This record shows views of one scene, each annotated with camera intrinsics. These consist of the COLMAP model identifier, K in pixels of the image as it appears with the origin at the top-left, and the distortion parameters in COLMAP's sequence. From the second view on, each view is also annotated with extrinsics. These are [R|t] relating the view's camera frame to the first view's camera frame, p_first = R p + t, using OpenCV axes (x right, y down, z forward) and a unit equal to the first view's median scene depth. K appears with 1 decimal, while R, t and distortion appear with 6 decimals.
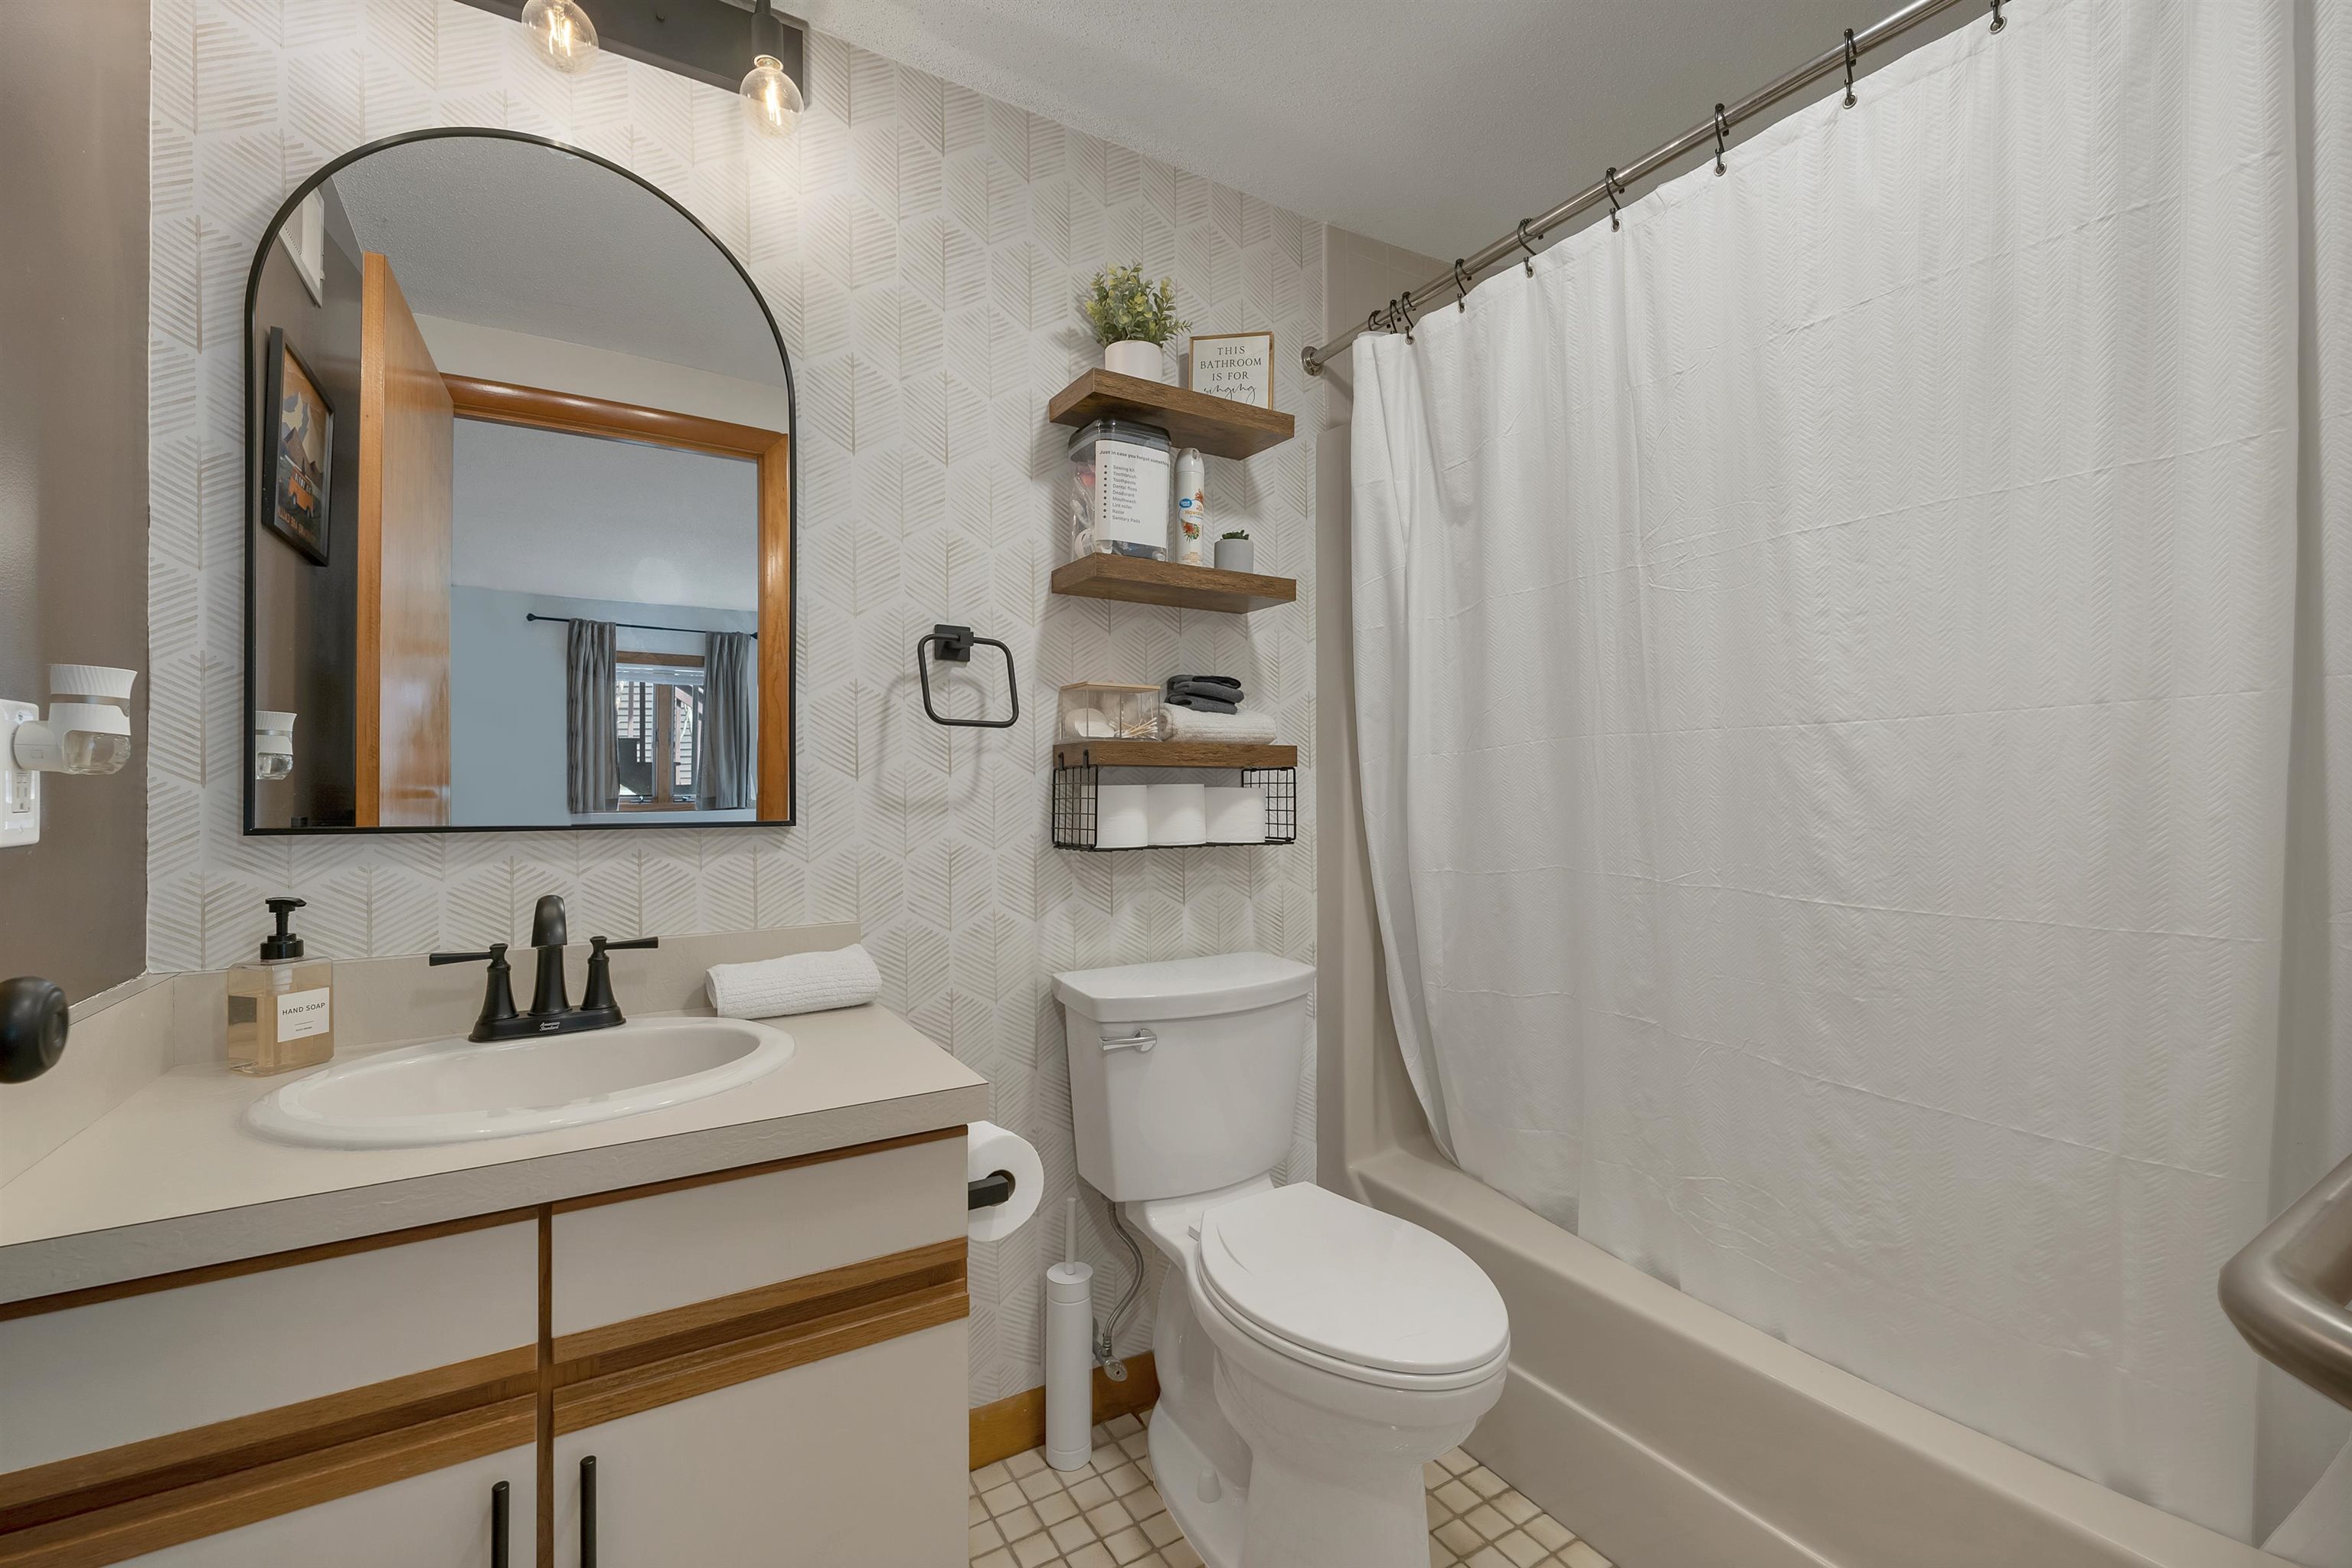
lens RADIAL K [[969.3, 0, 1172.9], [0, 969.3, 795.0], [0, 0, 1]] dist [0.001184, 0.000122]
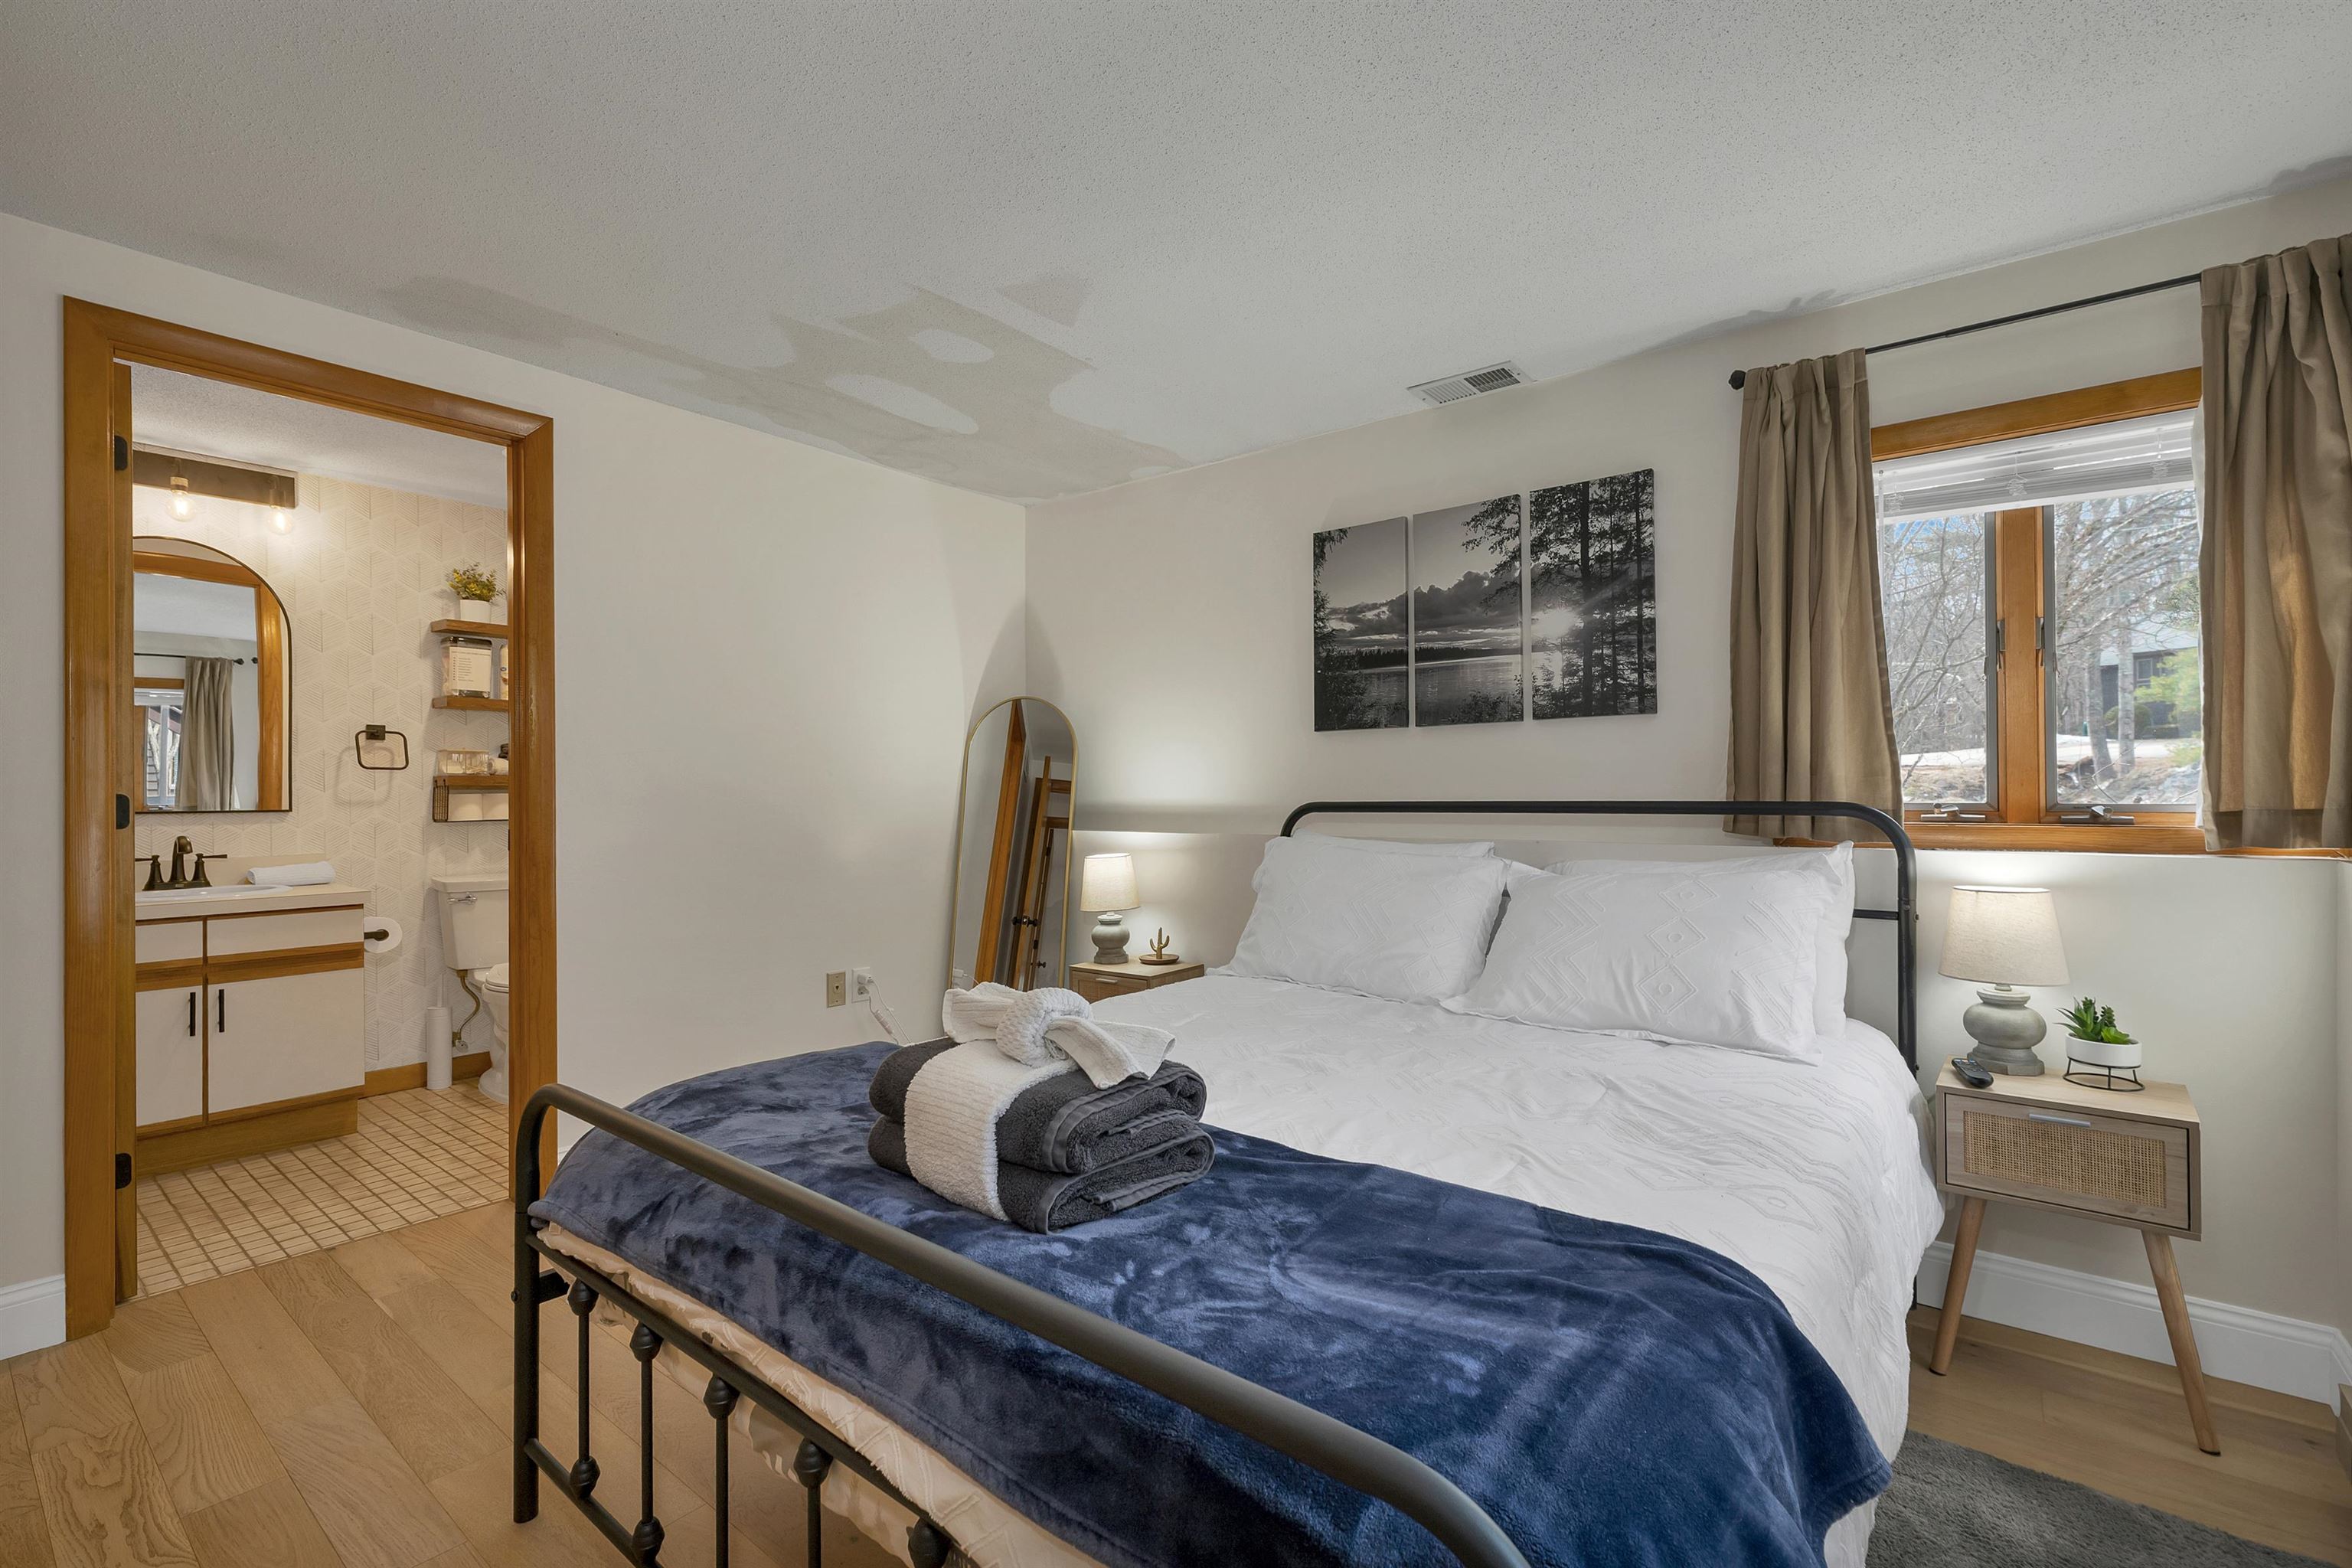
lens RADIAL K [[1032.2, 0, 1174.8], [0, 1032.2, 797.3], [0, 0, 1]] dist [0.001347, -0.000212]
pose [[0.941248, -0.003847, 0.337693, 0.722242], [0.005638, 0.999975, -0.004323, 0.017803], [-0.337668, 0.005972, 0.941246, -1.927023]]
